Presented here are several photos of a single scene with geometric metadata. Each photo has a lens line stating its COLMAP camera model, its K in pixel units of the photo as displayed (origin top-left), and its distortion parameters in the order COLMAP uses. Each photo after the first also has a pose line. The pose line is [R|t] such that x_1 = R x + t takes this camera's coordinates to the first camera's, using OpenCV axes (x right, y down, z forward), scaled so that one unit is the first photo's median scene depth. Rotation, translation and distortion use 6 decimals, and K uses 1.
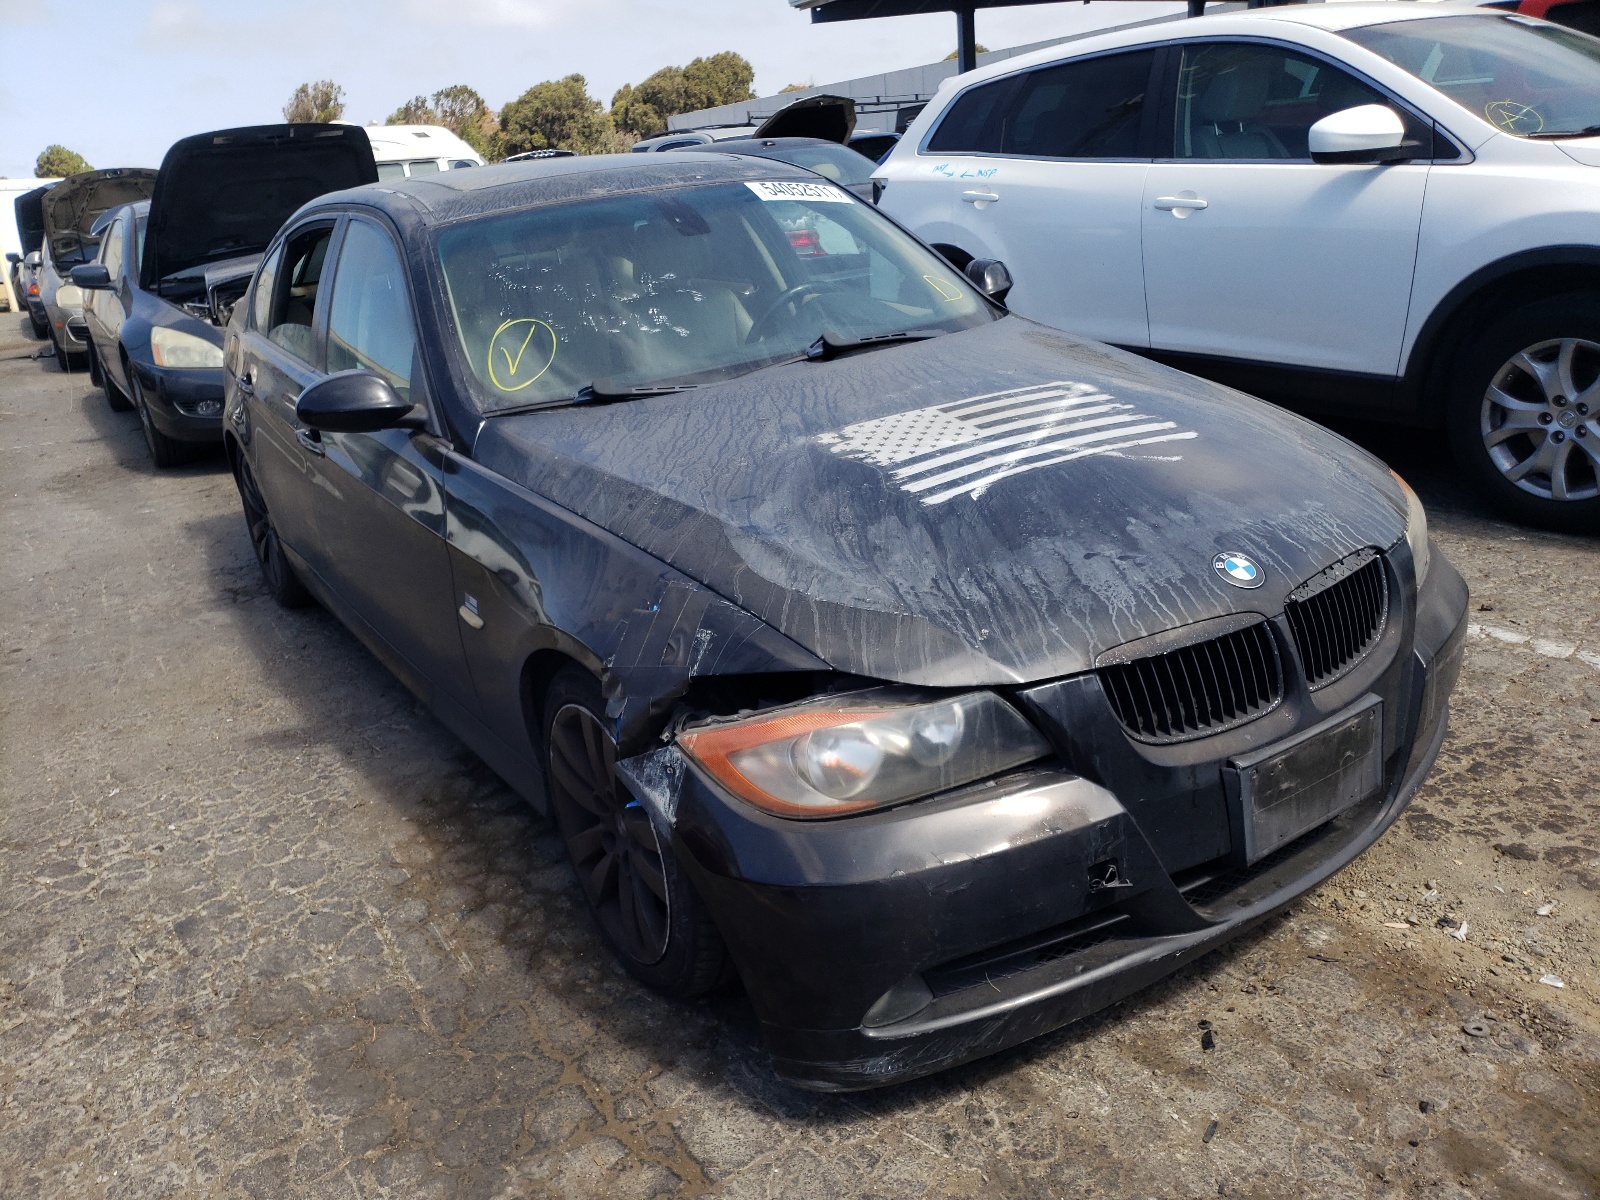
lens RADIAL K [[1218.9, 0, 800.0], [0, 1218.9, 600.0], [0, 0, 1]] dist [-0.006650, -0.005200]
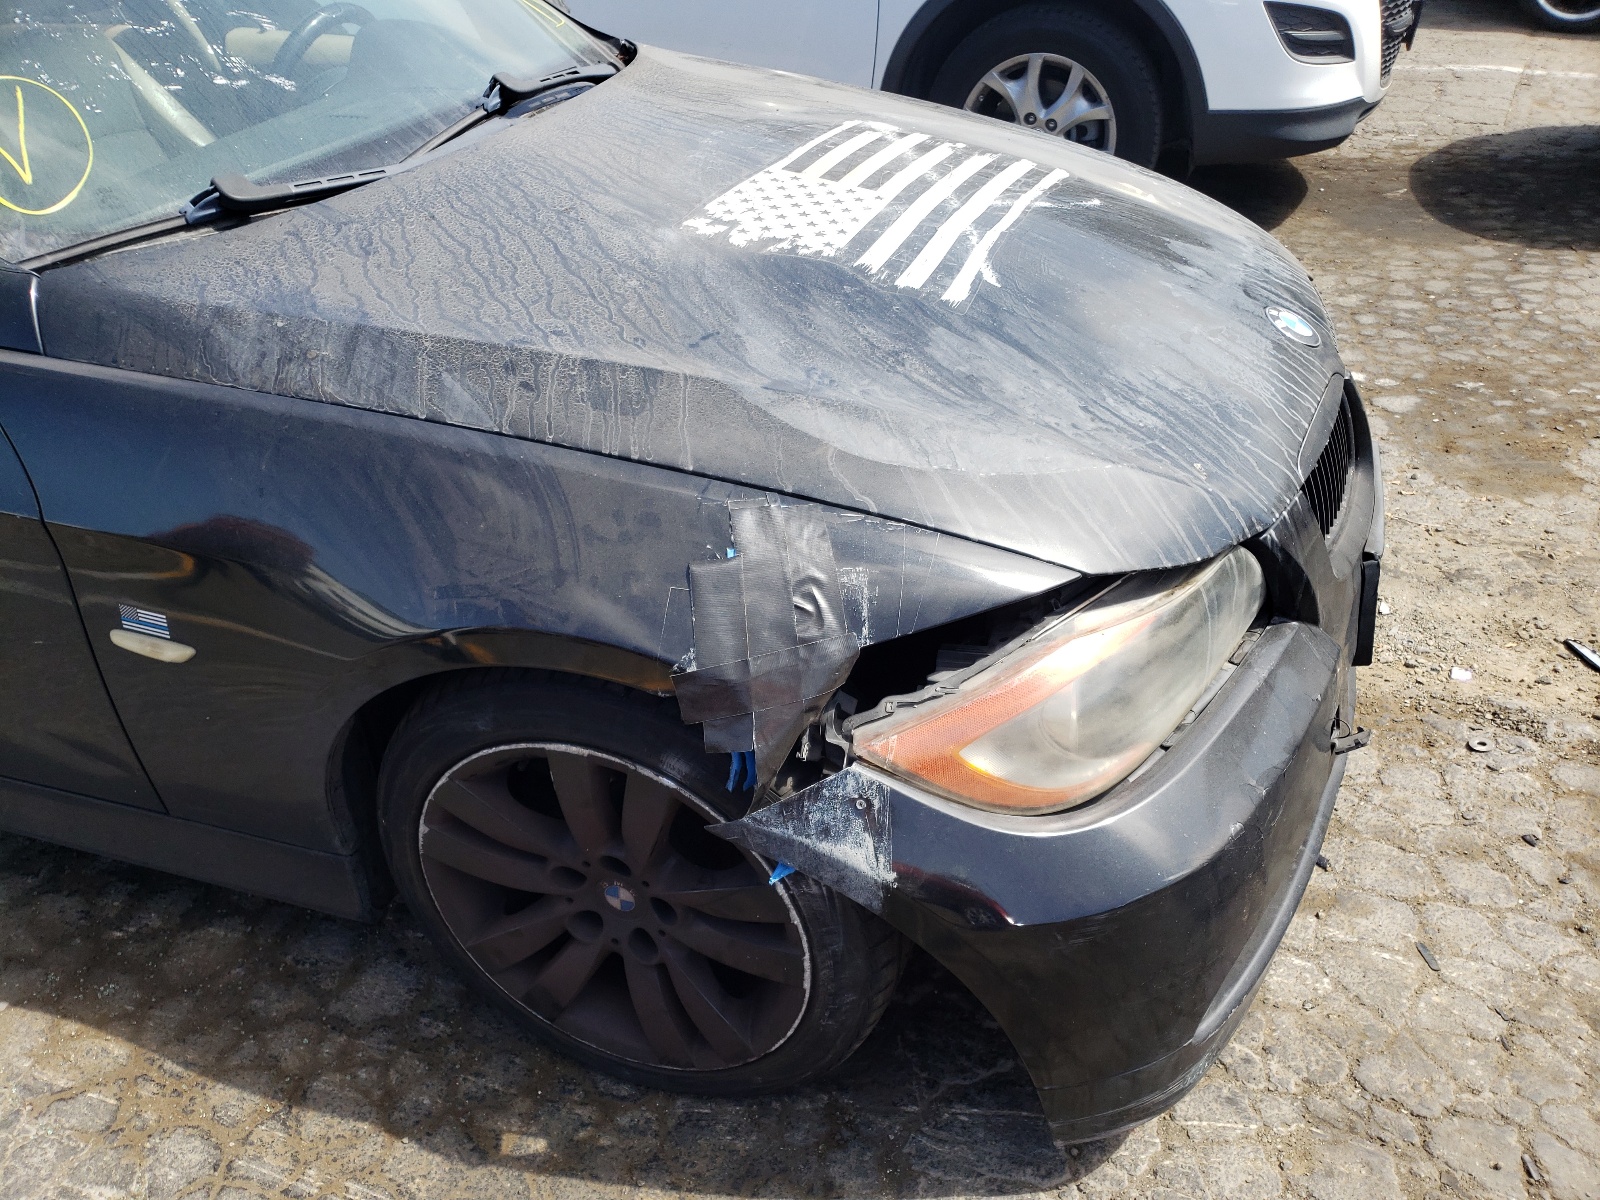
lens RADIAL K [[1218.9, 0, 800.0], [0, 1218.9, 600.0], [0, 0, 1]] dist [-0.006650, -0.005200]
pose [[0.807057, -0.277294, 0.521313, -0.361134], [0.182148, 0.956730, 0.226912, -0.087106], [-0.561677, -0.088174, 0.822644, 0.451272]]
